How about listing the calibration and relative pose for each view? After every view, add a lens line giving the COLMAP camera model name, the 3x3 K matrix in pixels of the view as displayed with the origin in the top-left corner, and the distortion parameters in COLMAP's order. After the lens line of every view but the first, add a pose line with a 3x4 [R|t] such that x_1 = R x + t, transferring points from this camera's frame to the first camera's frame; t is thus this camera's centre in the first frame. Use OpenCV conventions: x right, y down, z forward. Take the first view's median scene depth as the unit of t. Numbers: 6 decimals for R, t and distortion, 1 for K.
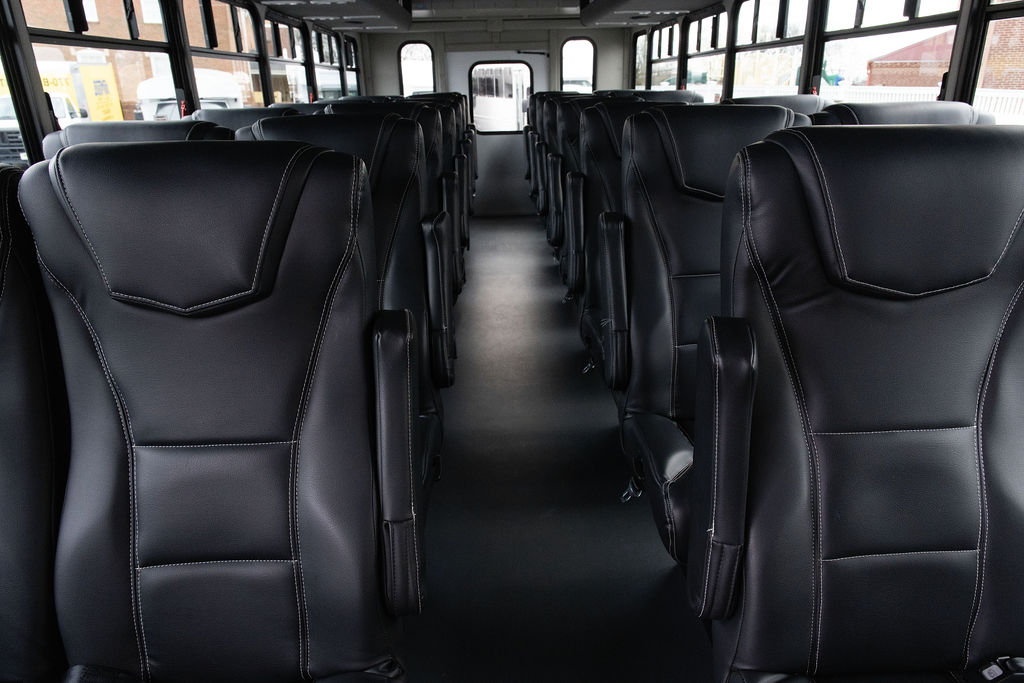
lens RADIAL K [[682.0, 0, 512.0], [0, 682.0, 341.5], [0, 0, 1]] dist [-0.020273, 0.028783]
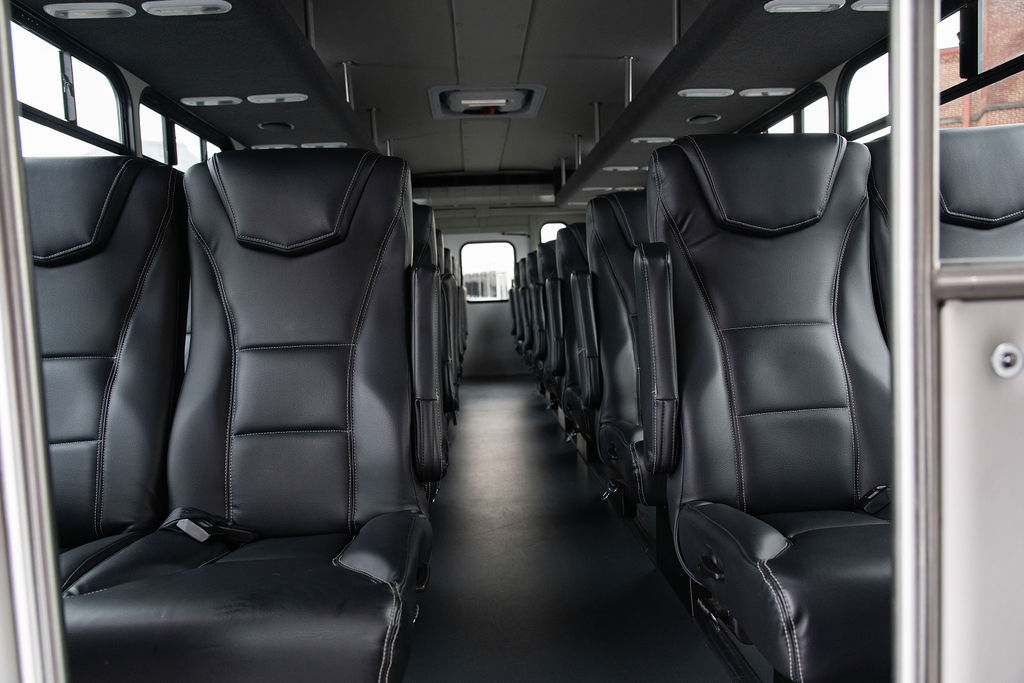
lens RADIAL K [[682.0, 0, 512.0], [0, 682.0, 341.5], [0, 0, 1]] dist [-0.020273, 0.028783]
pose [[0.999605, -0.016496, 0.022744, -0.008264], [0.022410, 0.956381, -0.291261, 0.169180], [-0.016947, 0.291656, 0.956373, -0.104849]]
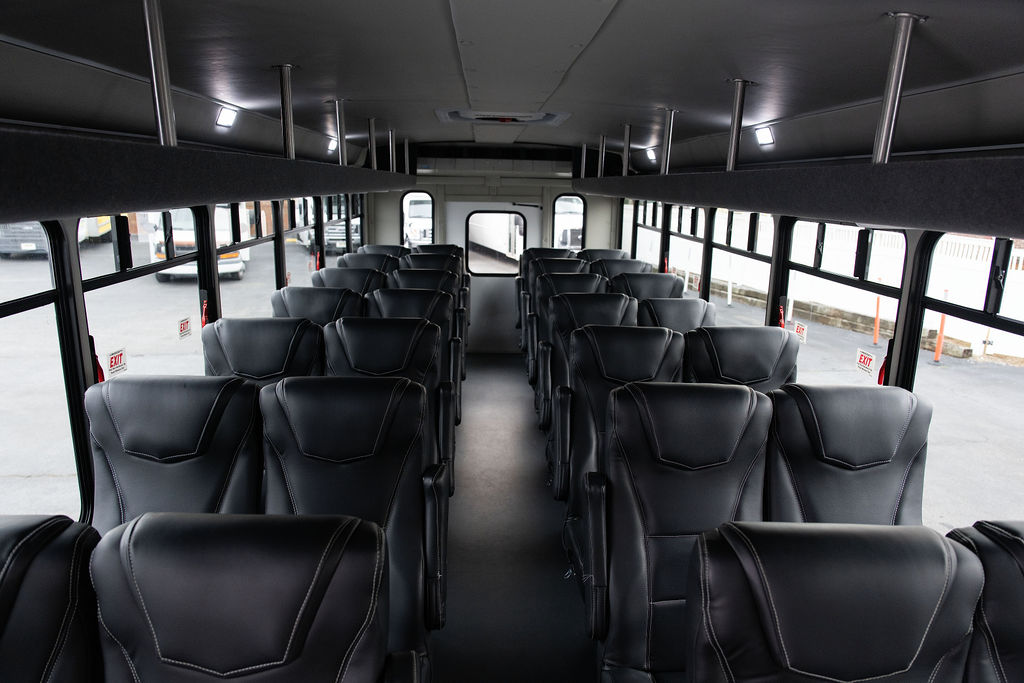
lens RADIAL K [[682.0, 0, 512.0], [0, 682.0, 341.5], [0, 0, 1]] dist [-0.020273, 0.028783]
pose [[0.998916, 0.041931, 0.020211, -0.010855], [-0.038871, 0.990304, -0.133367, -0.134603], [-0.025608, 0.132437, 0.990861, -0.066564]]
